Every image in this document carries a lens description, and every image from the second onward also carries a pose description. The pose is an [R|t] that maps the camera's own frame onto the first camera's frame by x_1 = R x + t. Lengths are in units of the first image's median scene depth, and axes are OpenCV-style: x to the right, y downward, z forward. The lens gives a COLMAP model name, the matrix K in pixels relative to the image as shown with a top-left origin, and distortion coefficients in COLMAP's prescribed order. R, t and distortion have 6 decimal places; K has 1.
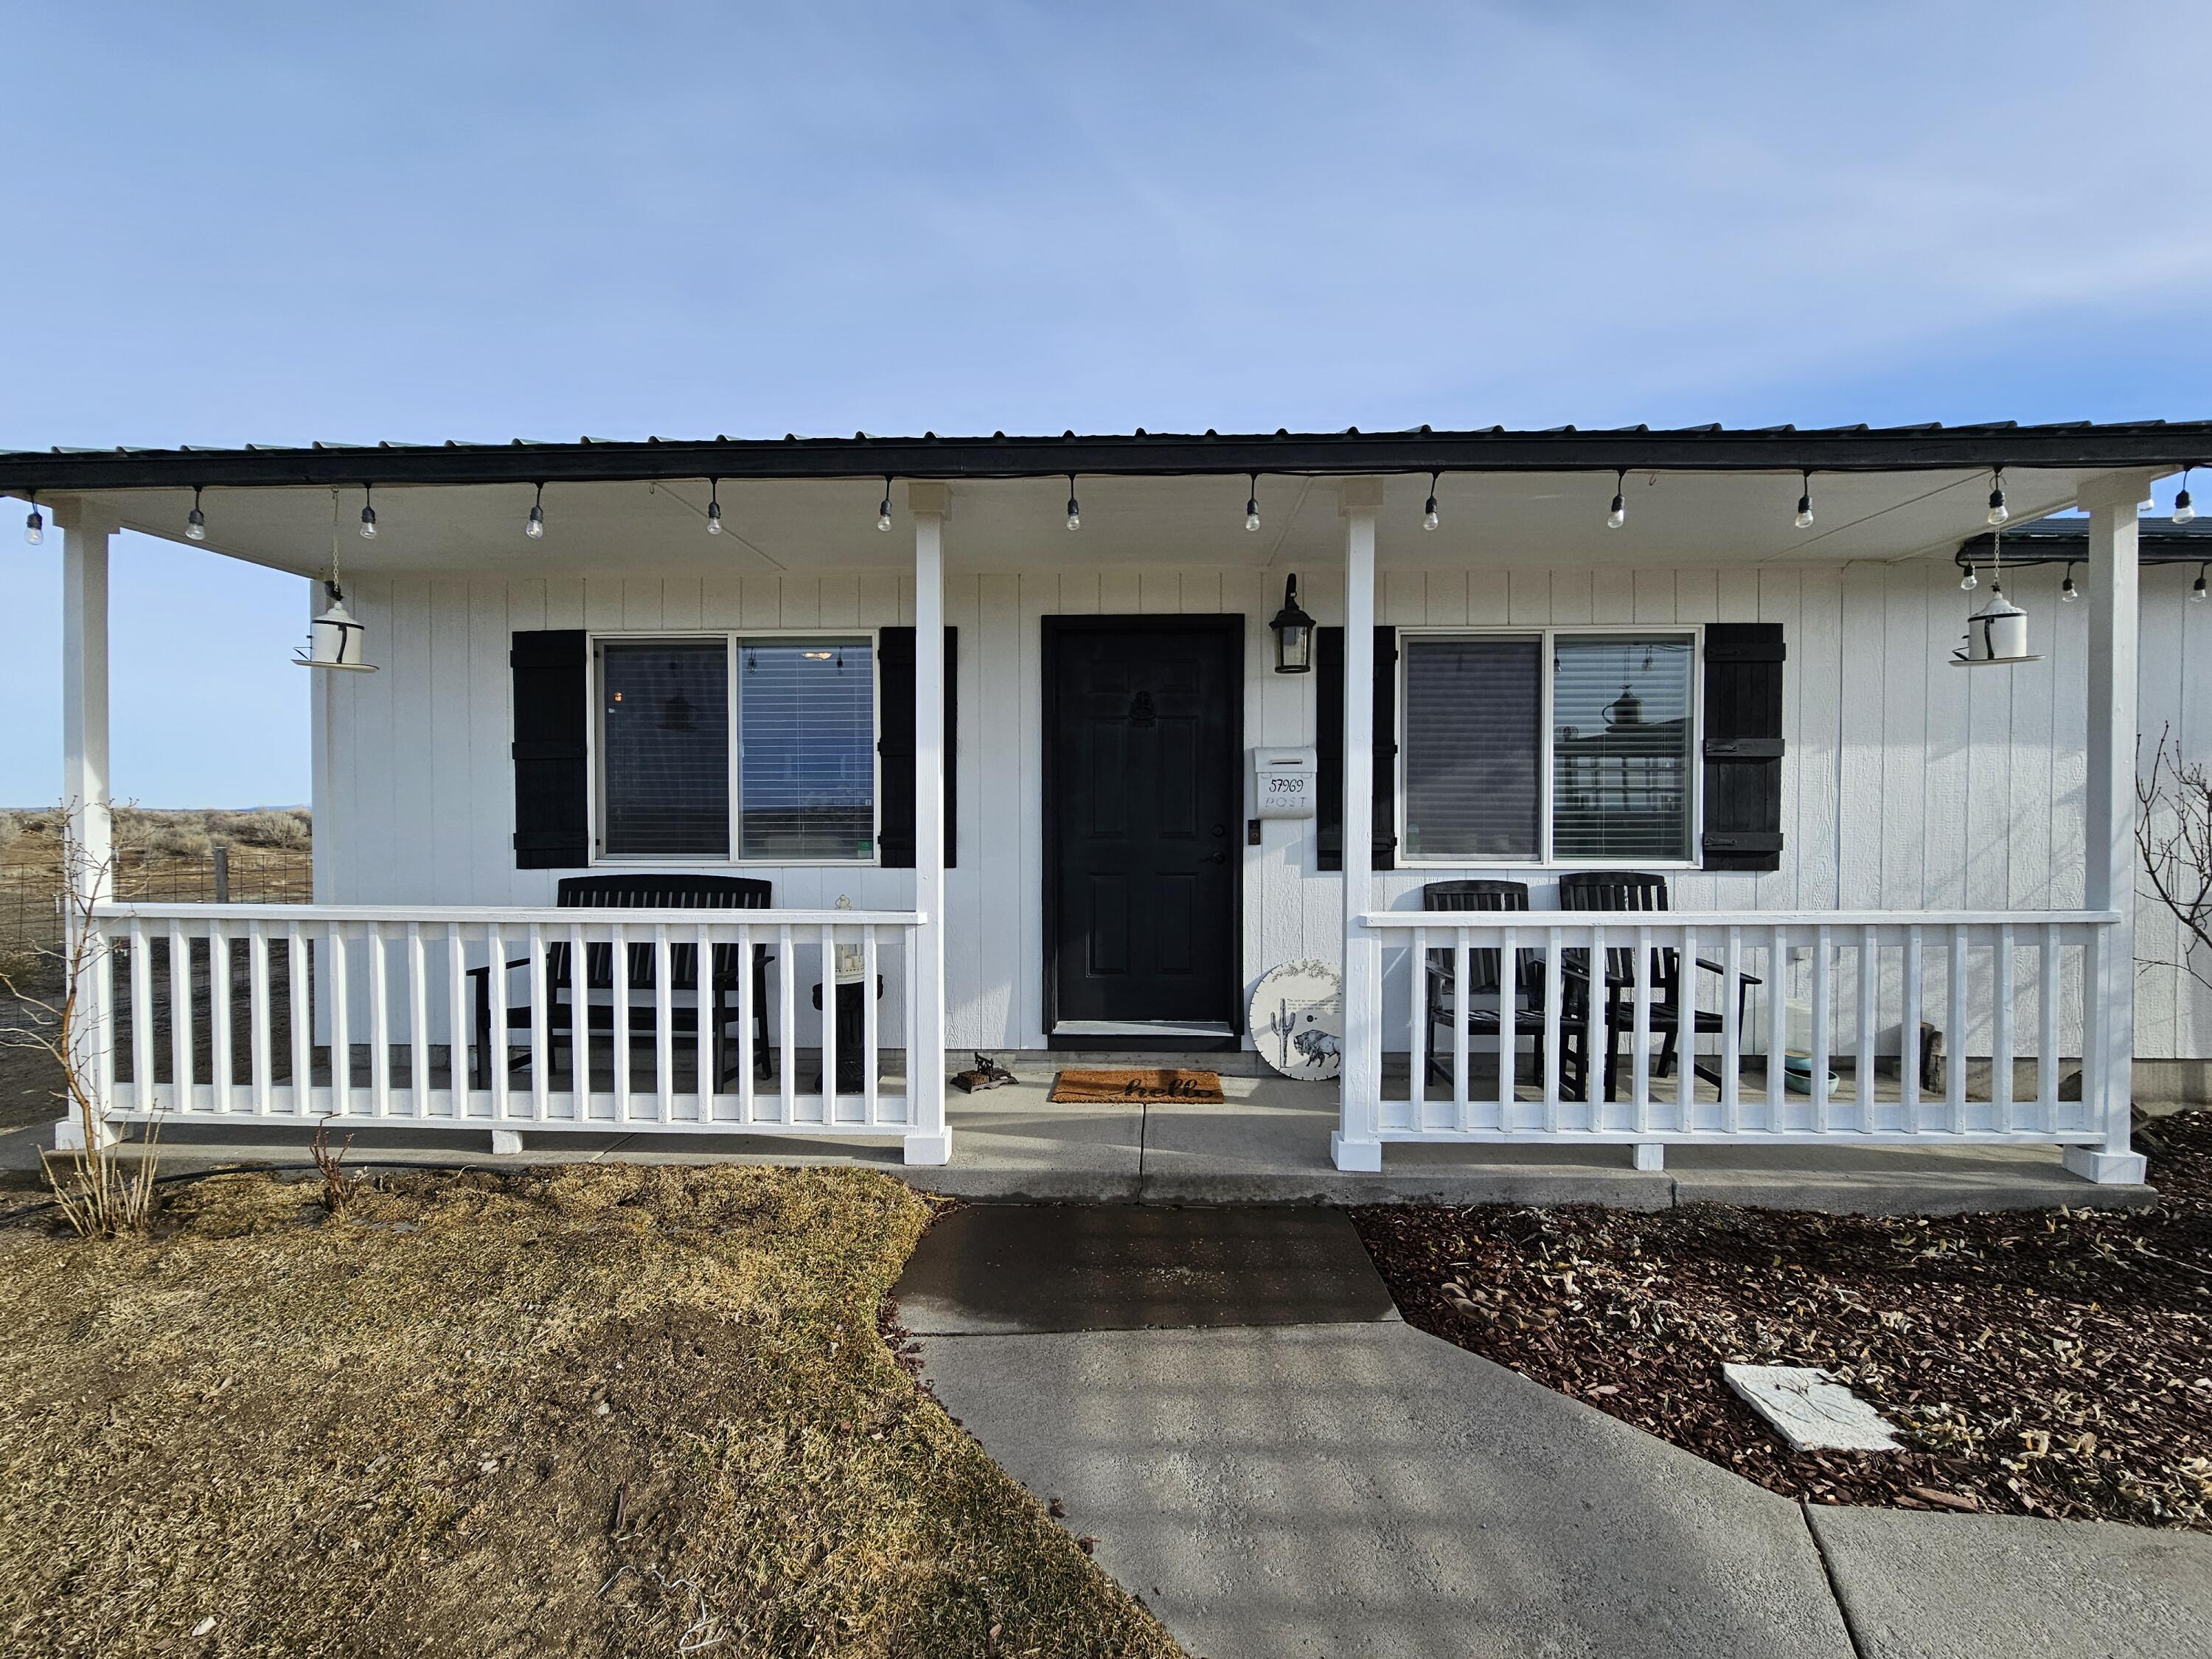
lens RADIAL K [[904.1, 0, 1118.7], [0, 904.1, 823.4], [0, 0, 1]] dist [-0.002491, -0.000062]
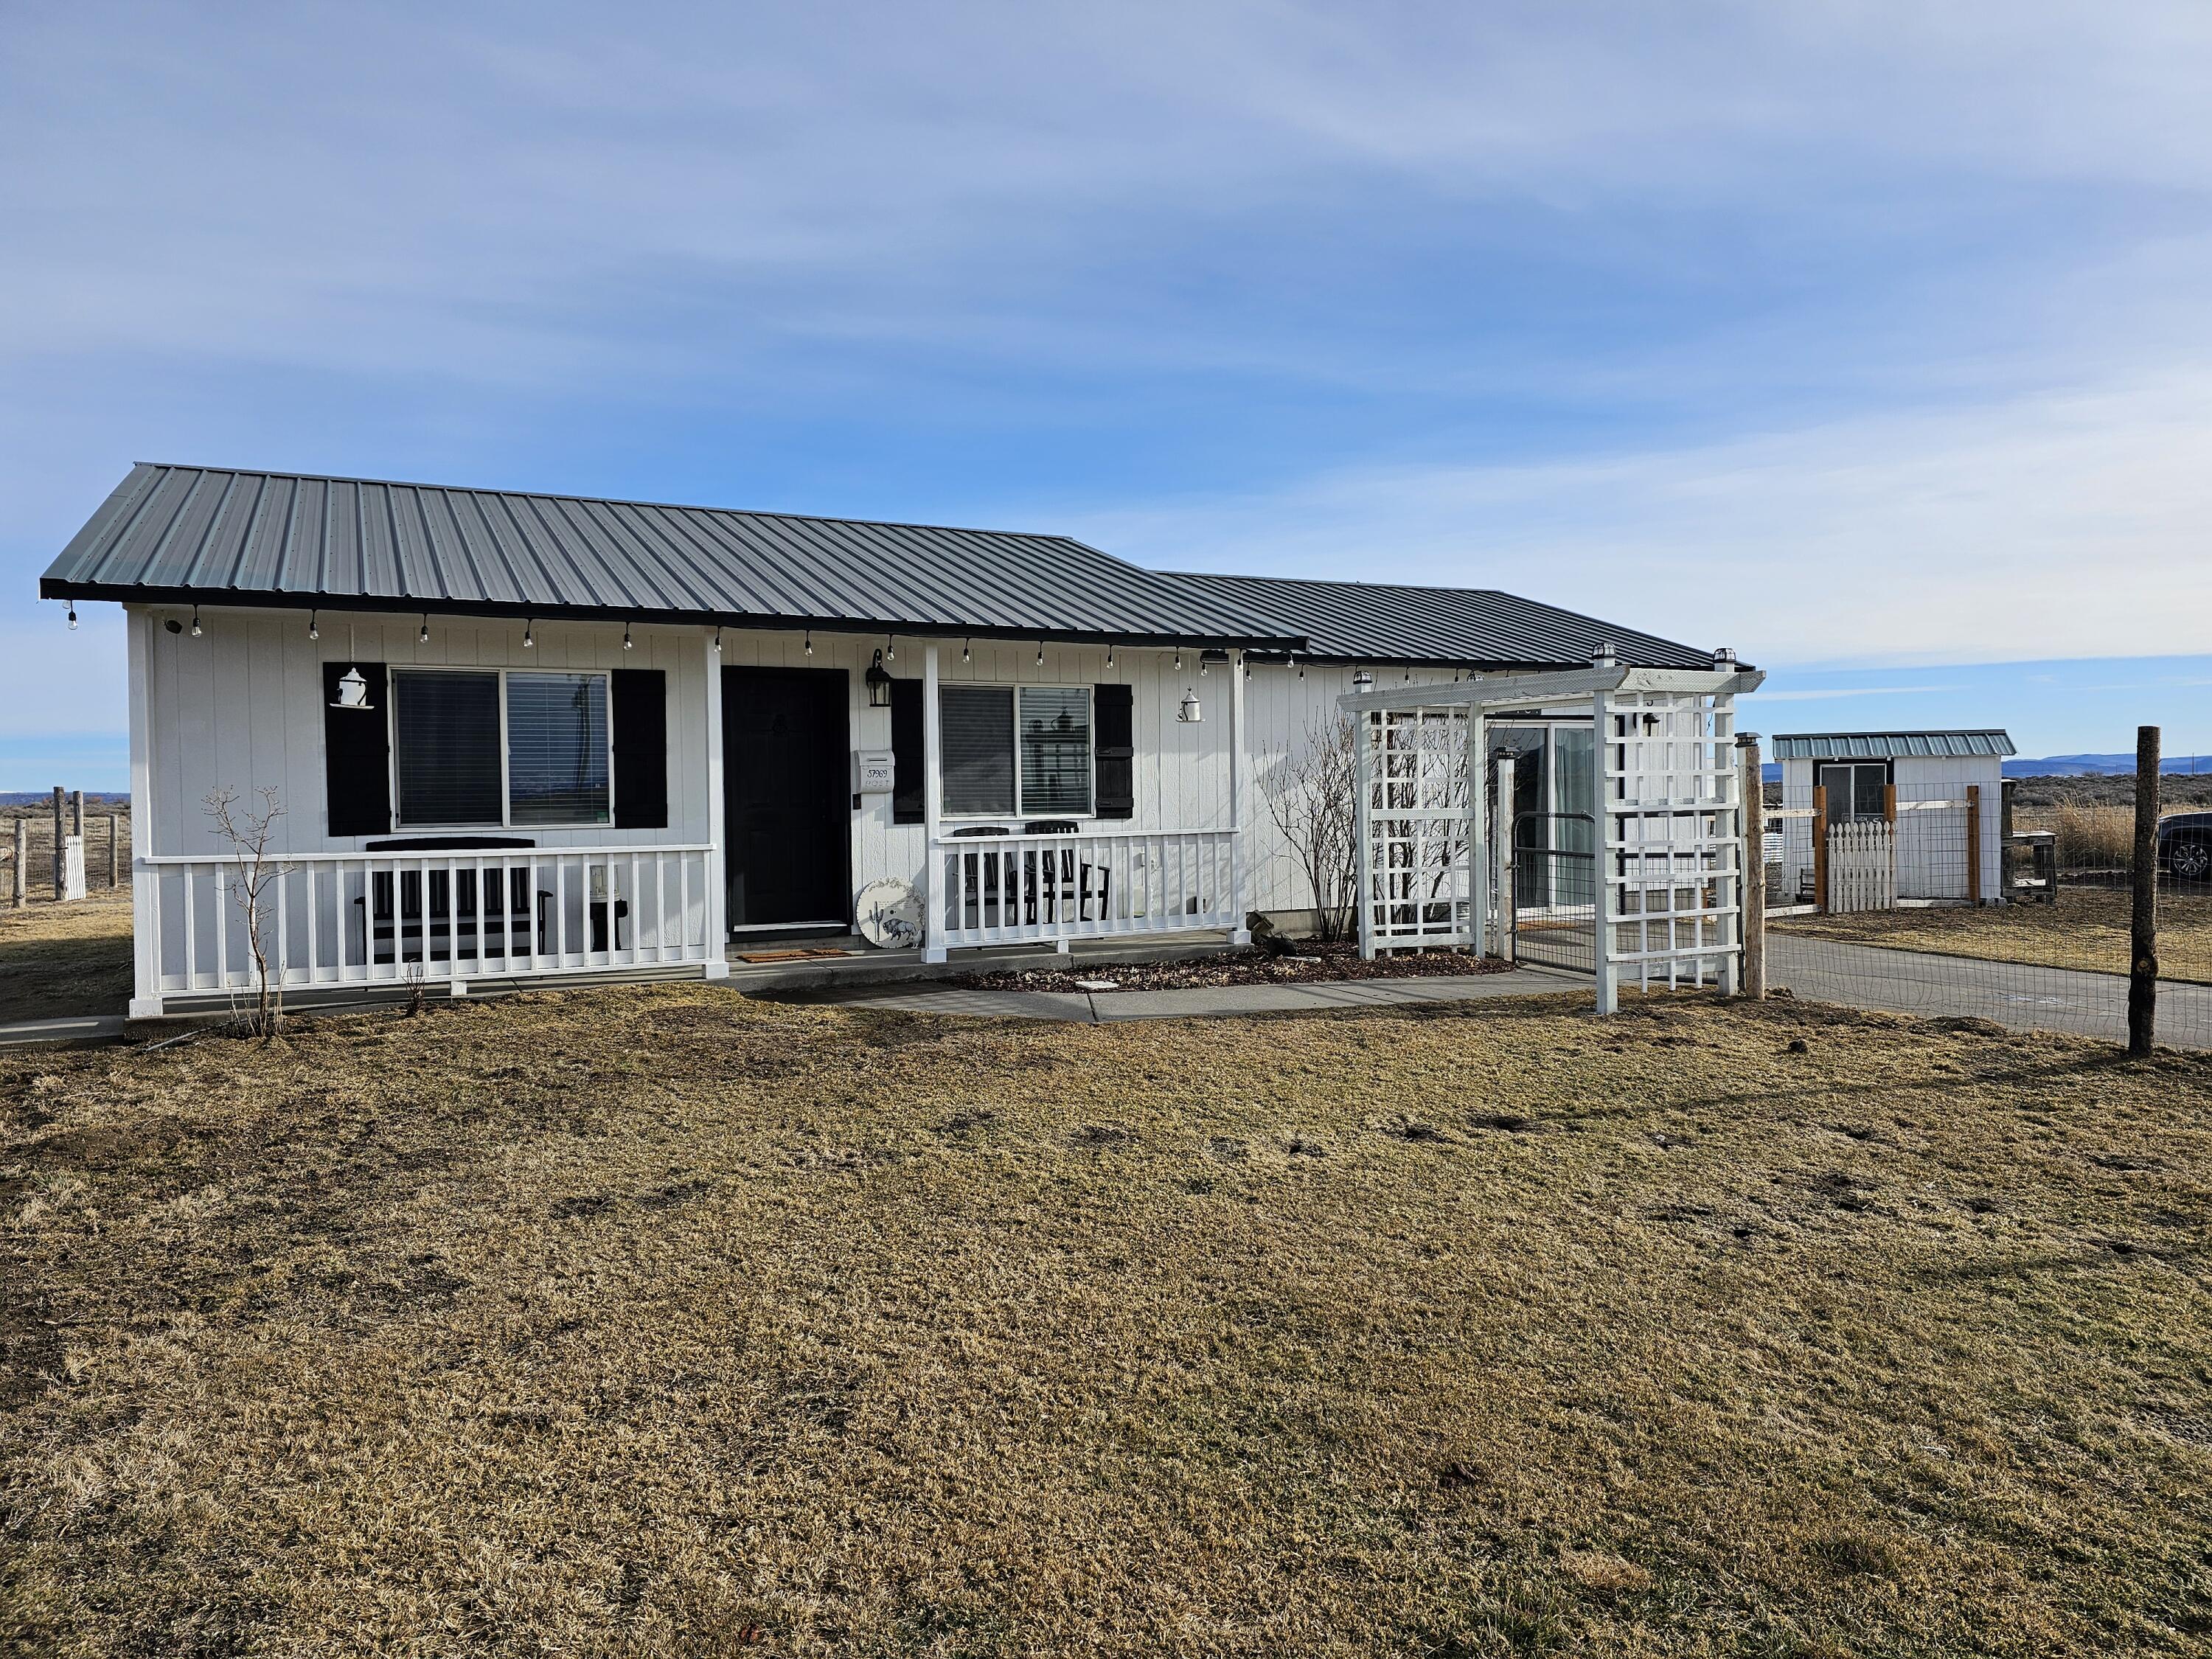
lens RADIAL K [[1481.3, 0, 1109.5], [0, 1481.3, 824.7], [0, 0, 1]] dist [0.004719, 0.000488]
pose [[0.879338, -0.020323, 0.475765, -0.742319], [0.017693, 0.999793, 0.010007, 0.033108], [-0.475870, -0.000382, 0.879515, -1.620712]]
